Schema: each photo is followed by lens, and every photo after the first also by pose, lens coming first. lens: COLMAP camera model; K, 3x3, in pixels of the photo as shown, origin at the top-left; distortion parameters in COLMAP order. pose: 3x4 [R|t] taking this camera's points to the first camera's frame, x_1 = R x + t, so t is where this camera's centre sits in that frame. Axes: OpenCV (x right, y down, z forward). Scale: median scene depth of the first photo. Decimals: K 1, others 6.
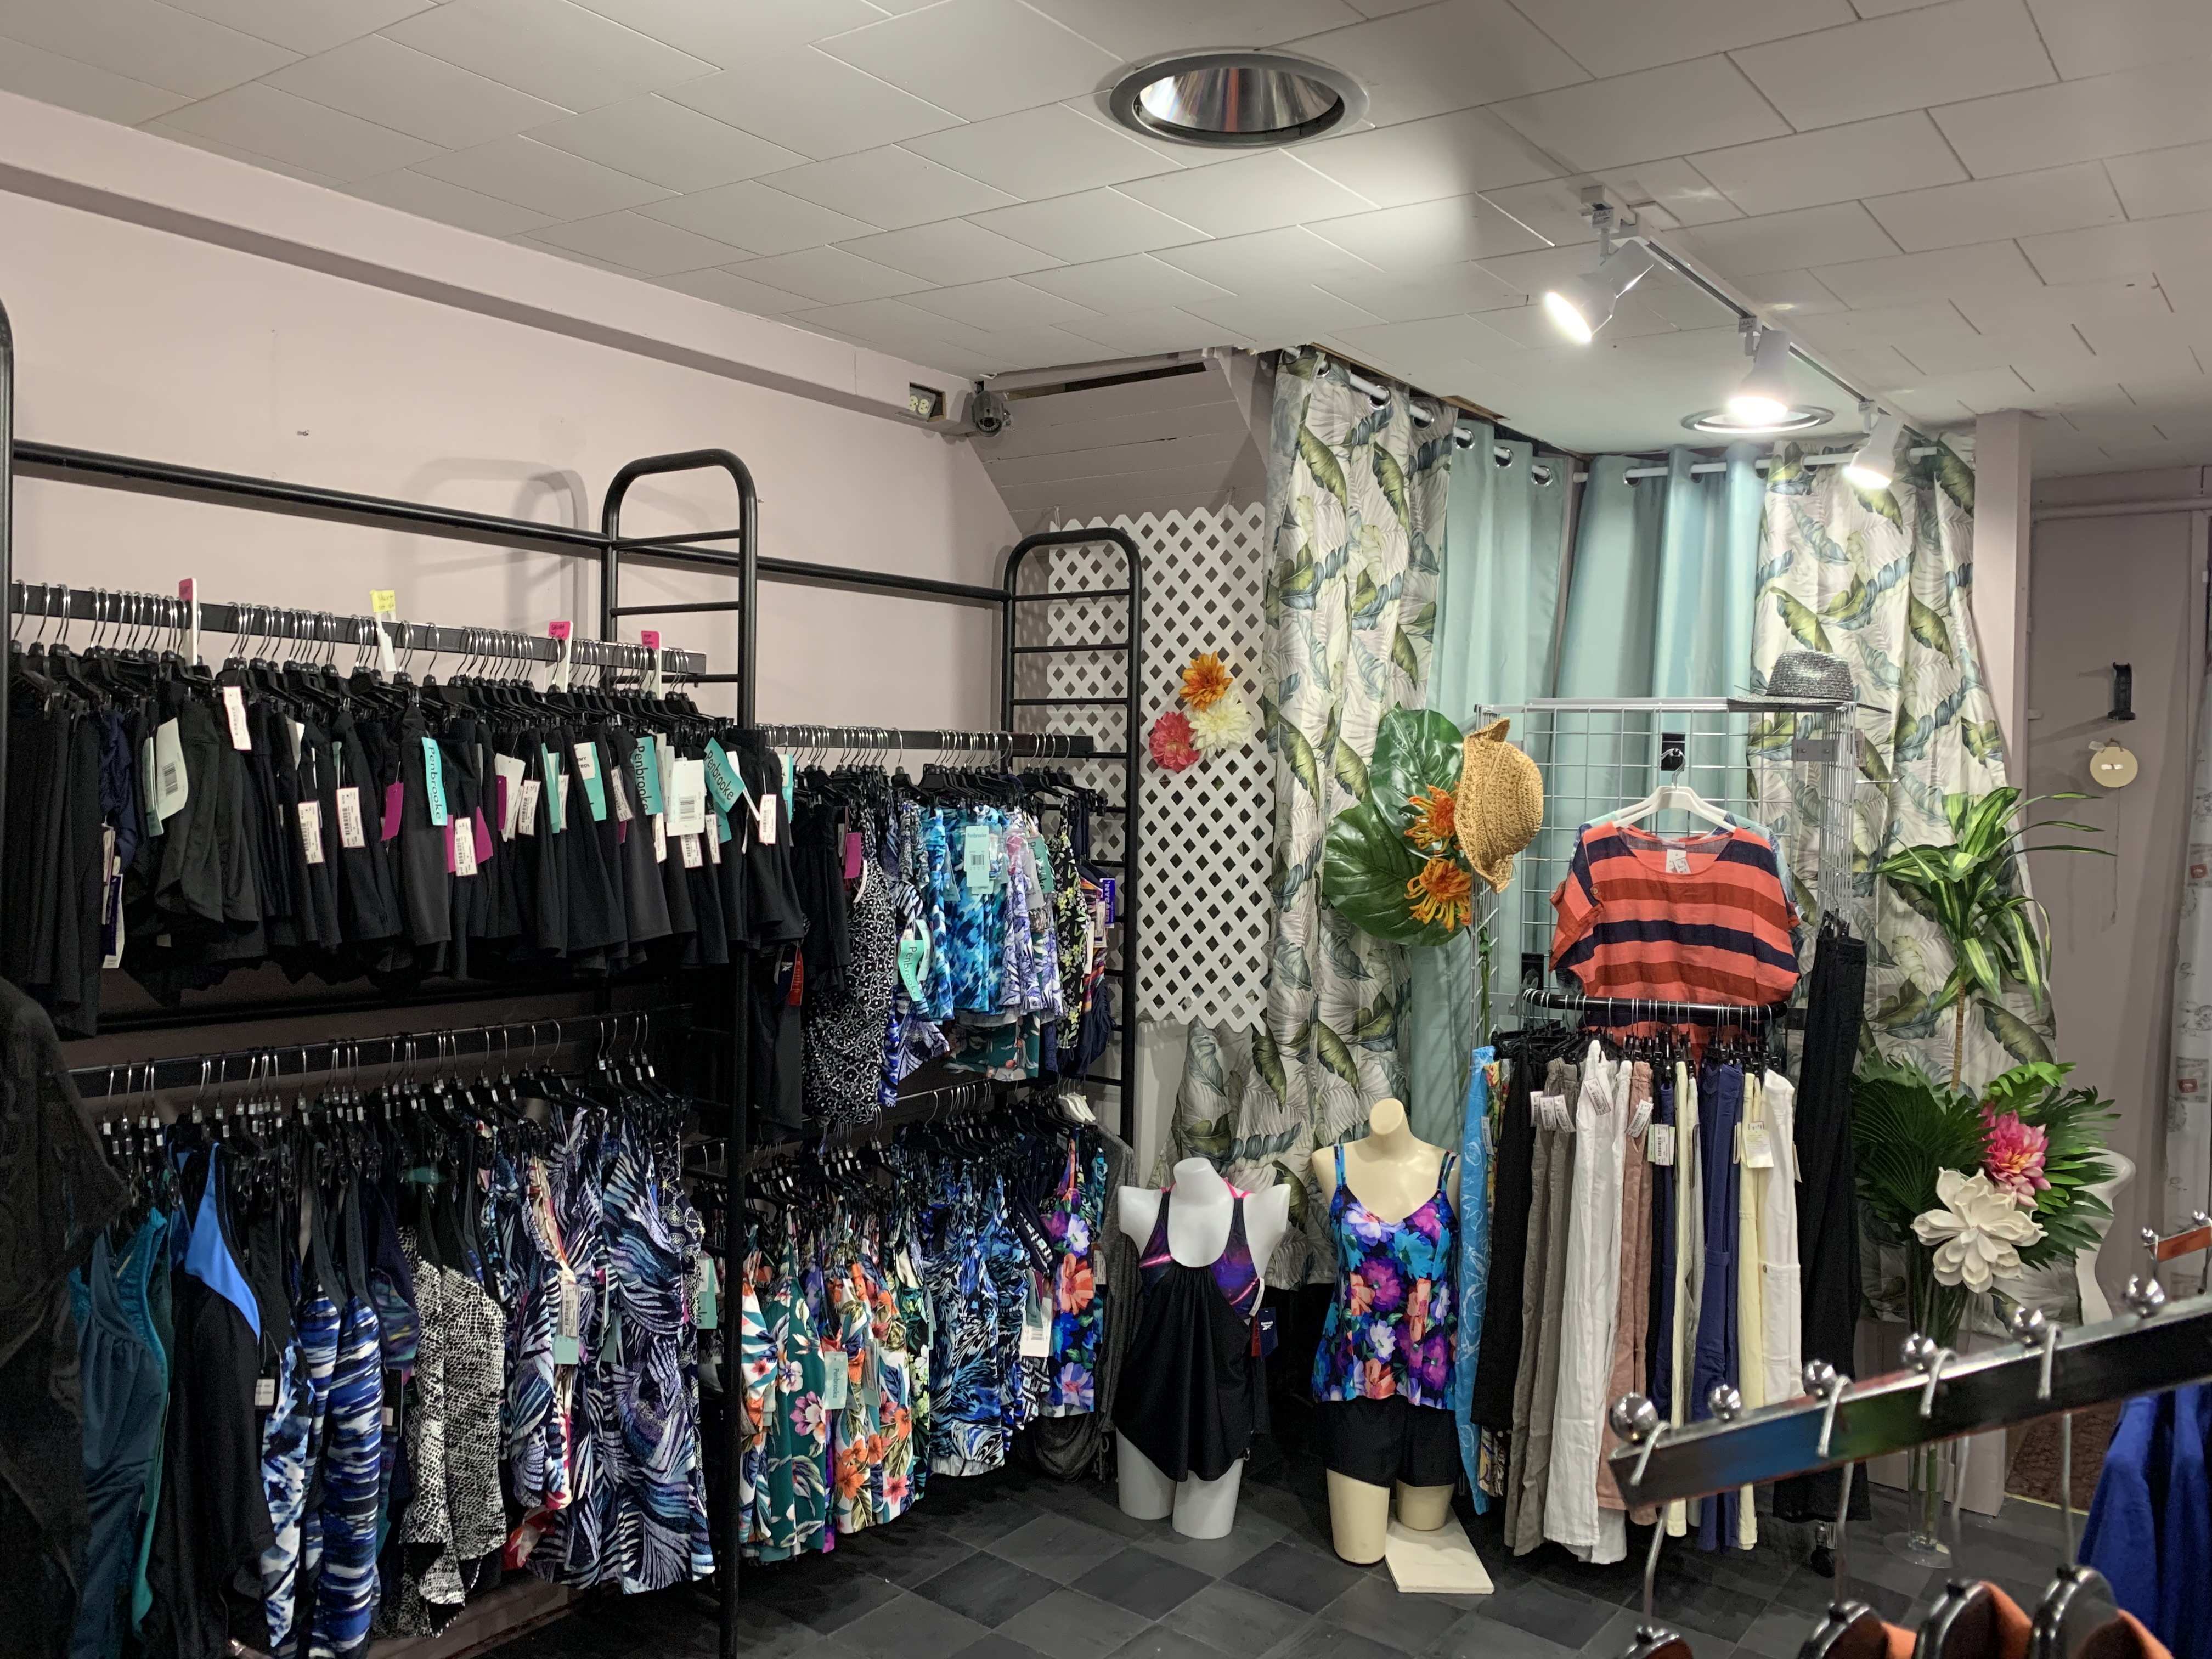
lens RADIAL K [[1671.7, 0, 1115.4], [0, 1671.7, 805.7], [0, 0, 1]] dist [-0.002922, -0.006036]
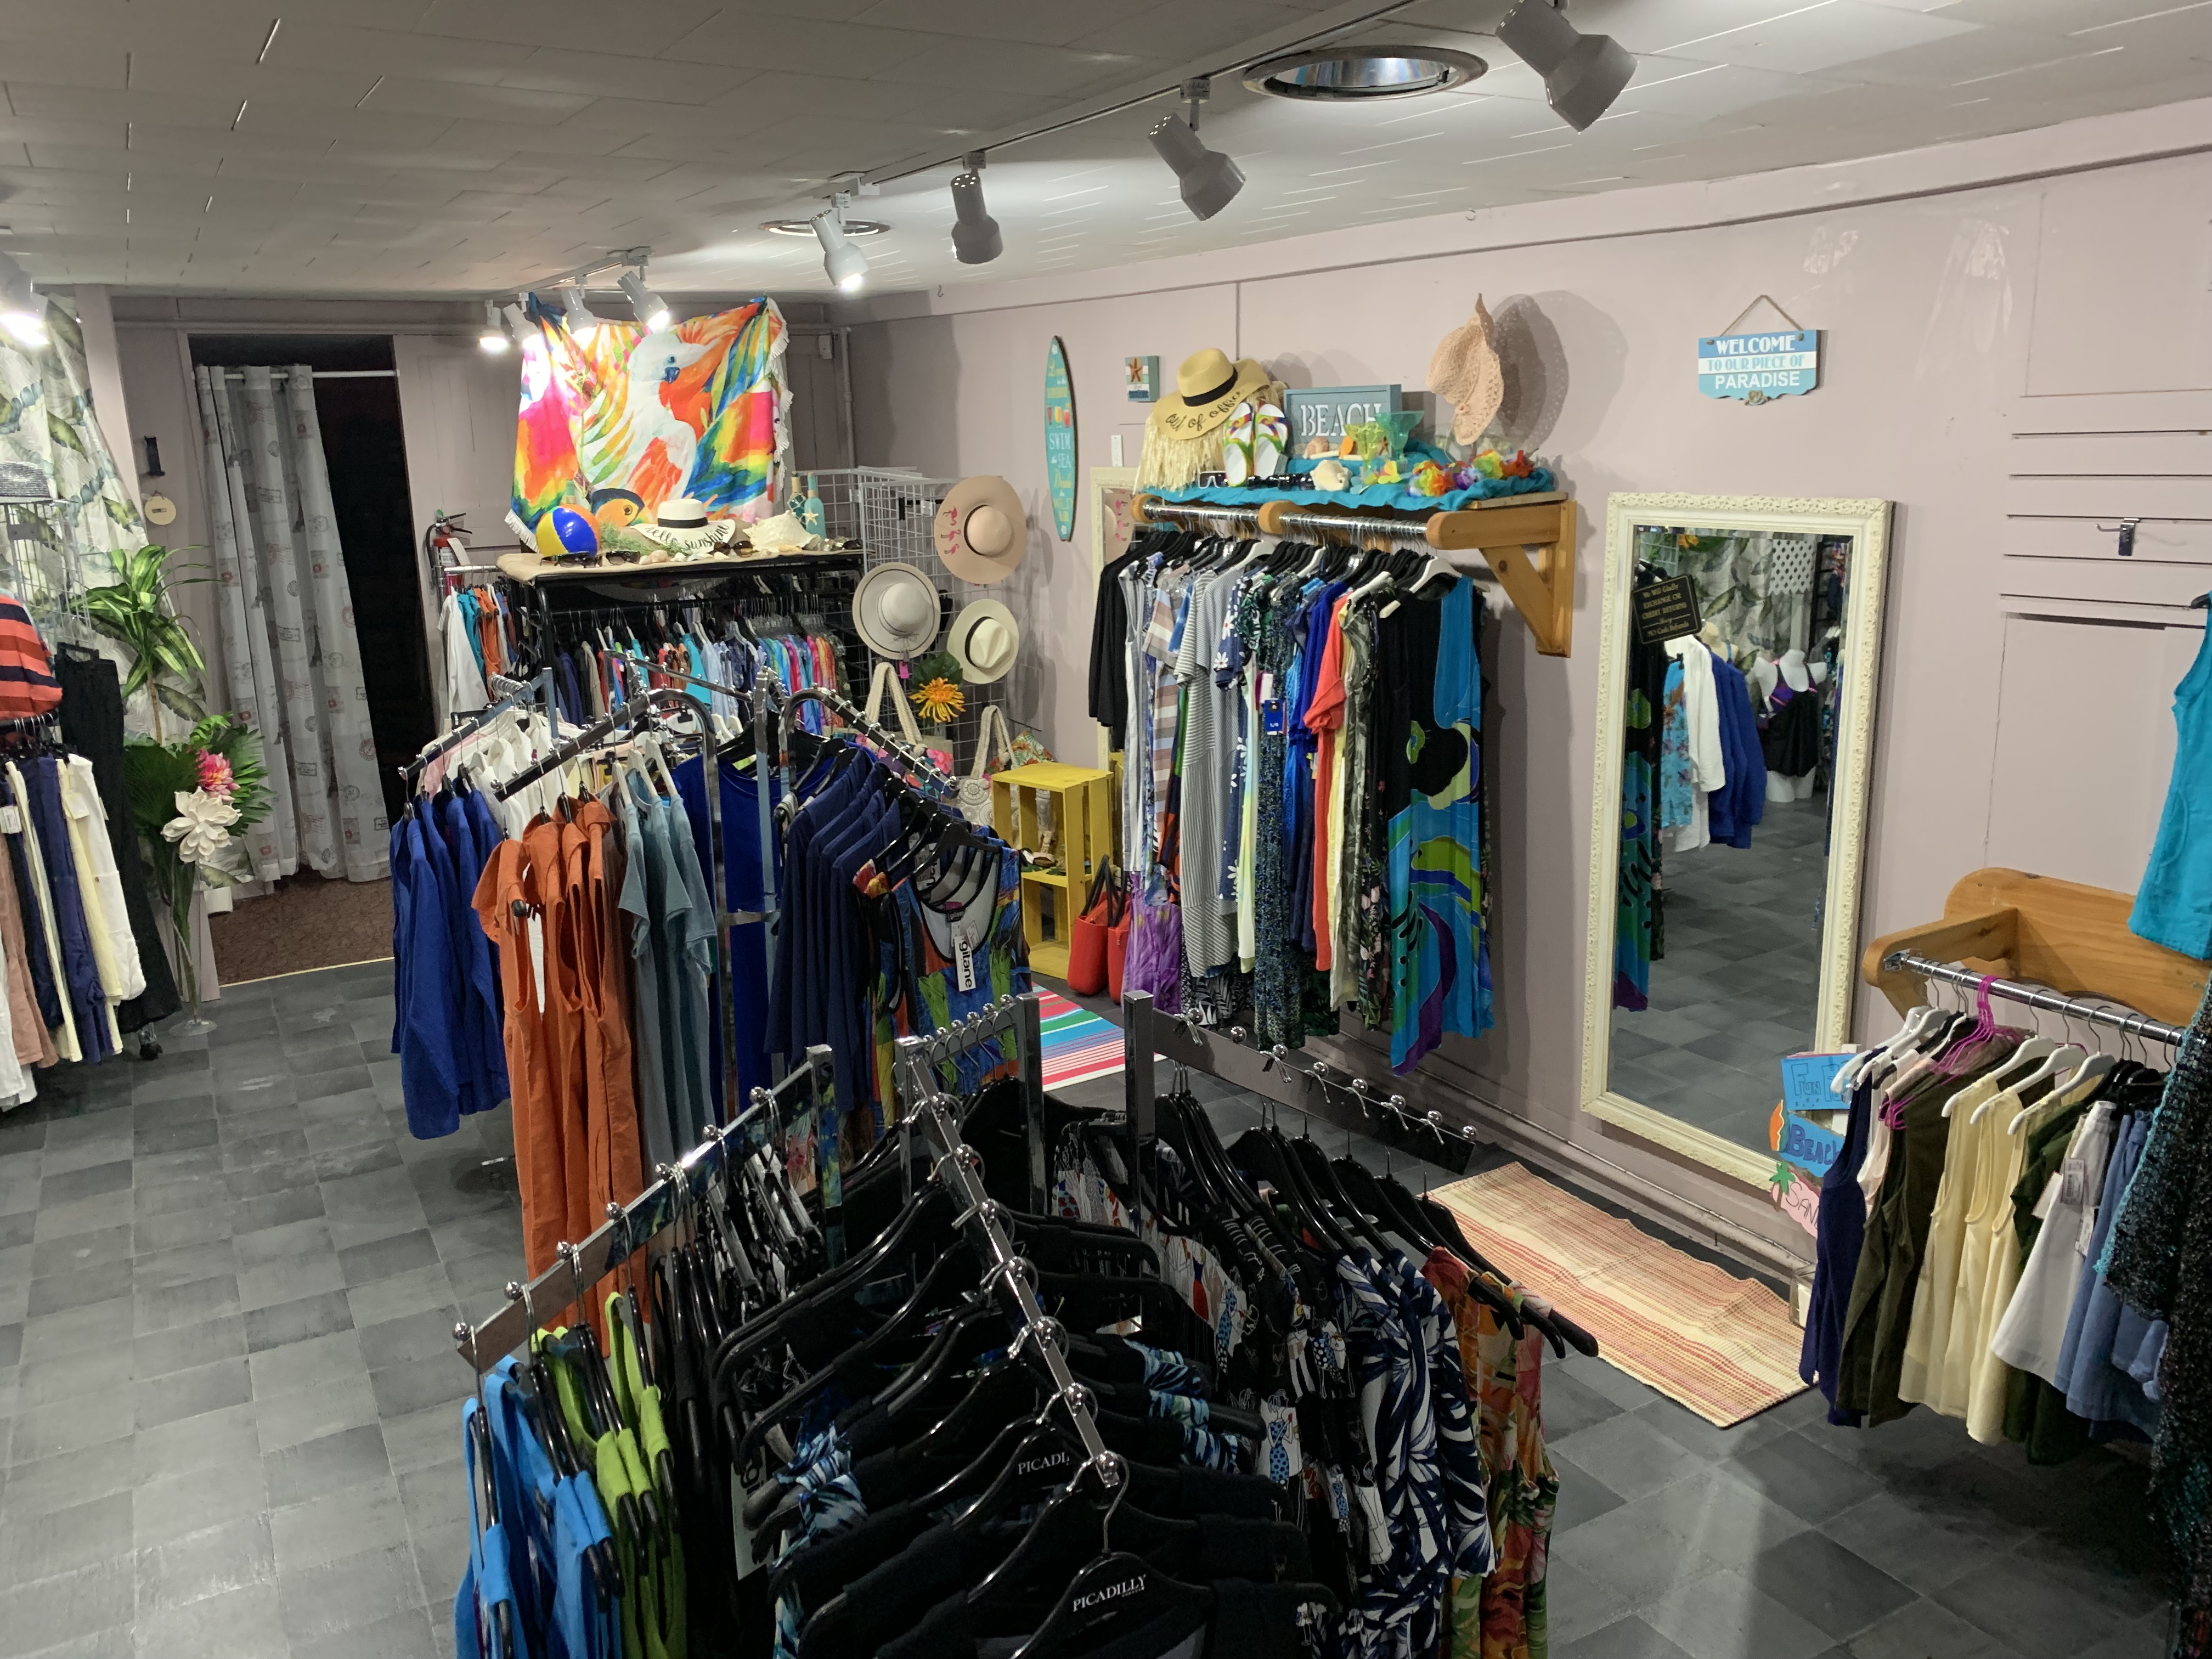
lens RADIAL K [[1671.7, 0, 1104.5], [0, 1671.7, 824.3], [0, 0, 1]] dist [-0.002922, -0.006036]
pose [[0.376078, -0.248141, 0.892744, -0.559347], [0.042041, 0.967052, 0.251084, -0.108588], [-0.925634, -0.056896, 0.374119, -0.393774]]
